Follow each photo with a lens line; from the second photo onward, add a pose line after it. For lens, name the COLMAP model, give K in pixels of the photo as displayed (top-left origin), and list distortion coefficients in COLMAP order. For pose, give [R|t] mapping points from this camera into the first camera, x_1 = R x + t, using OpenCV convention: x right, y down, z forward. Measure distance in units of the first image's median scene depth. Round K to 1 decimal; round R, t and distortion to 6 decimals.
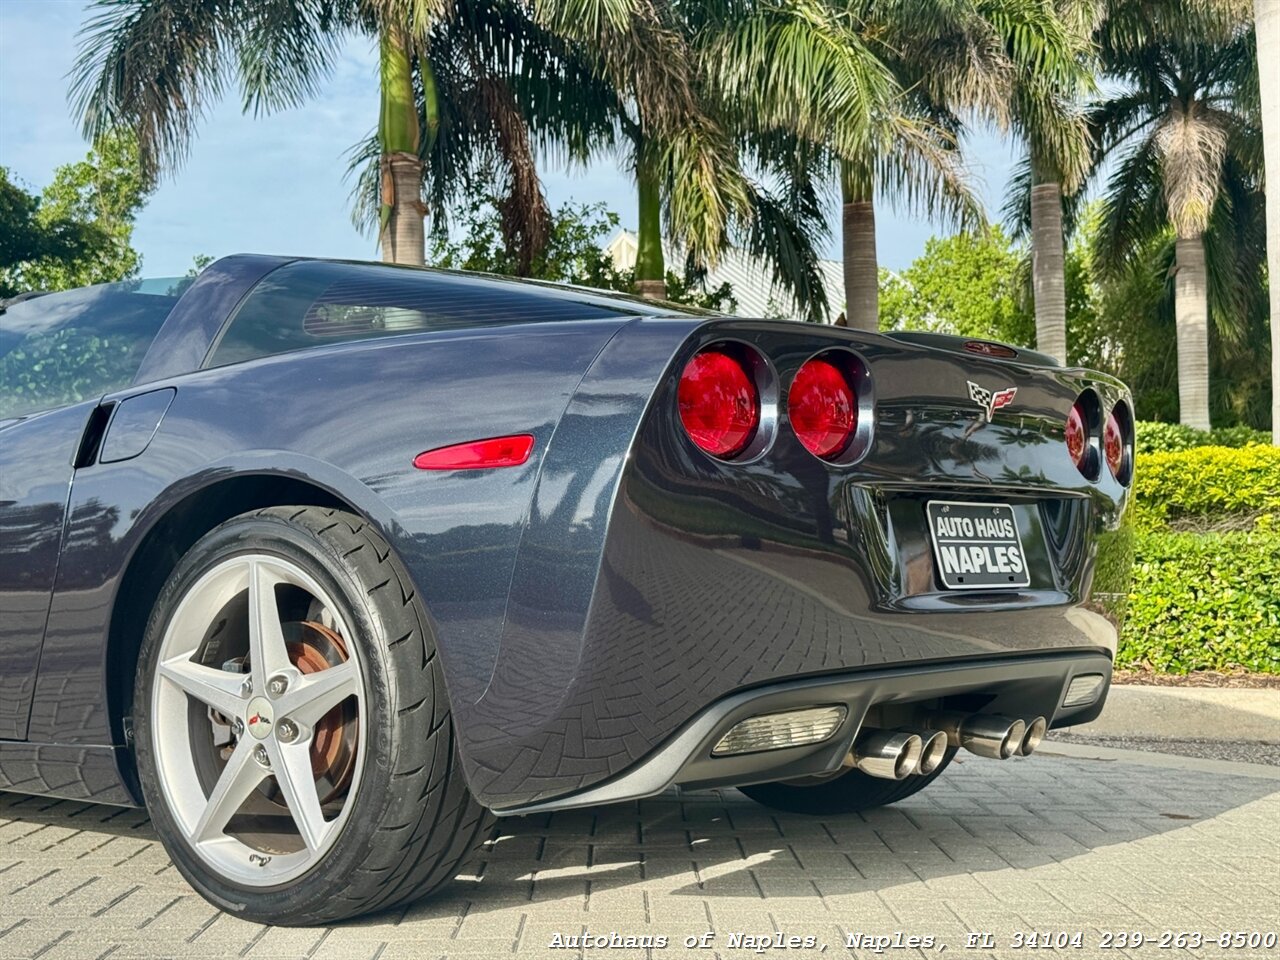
lens RADIAL K [[1797.6, 0, 640.0], [0, 1797.6, 480.0], [0, 0, 1]] dist [0.087023, 0.002011]
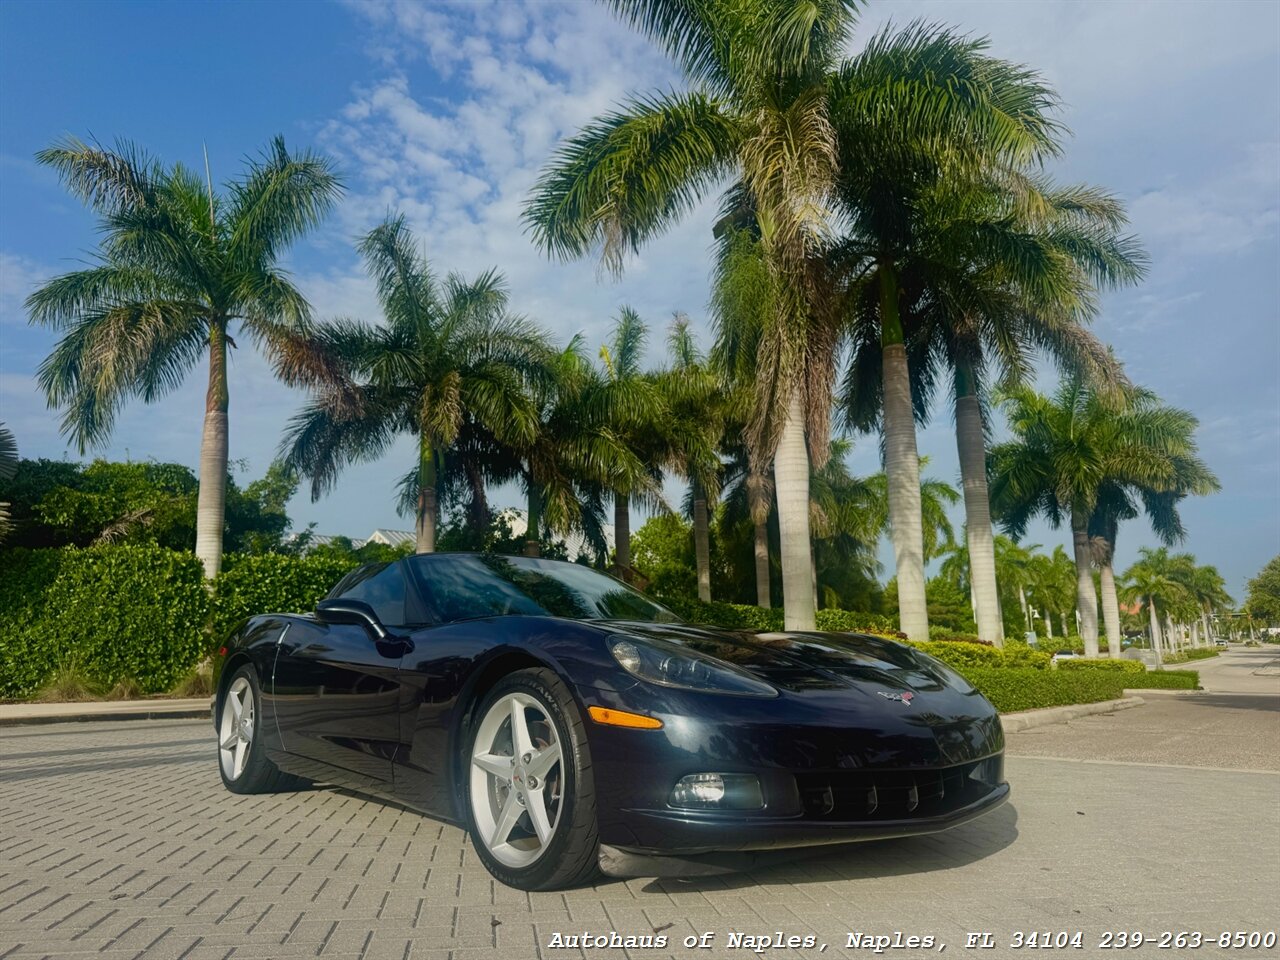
lens RADIAL K [[884.6, 0, 632.1], [0, 884.6, 466.1], [0, 0, 1]] dist [0.155171, -0.267682]
pose [[0.988857, 0.036135, 0.144417, -0.035167], [-0.010358, 0.984443, -0.175397, -0.008598], [-0.148509, 0.171947, 0.973848, -0.128390]]
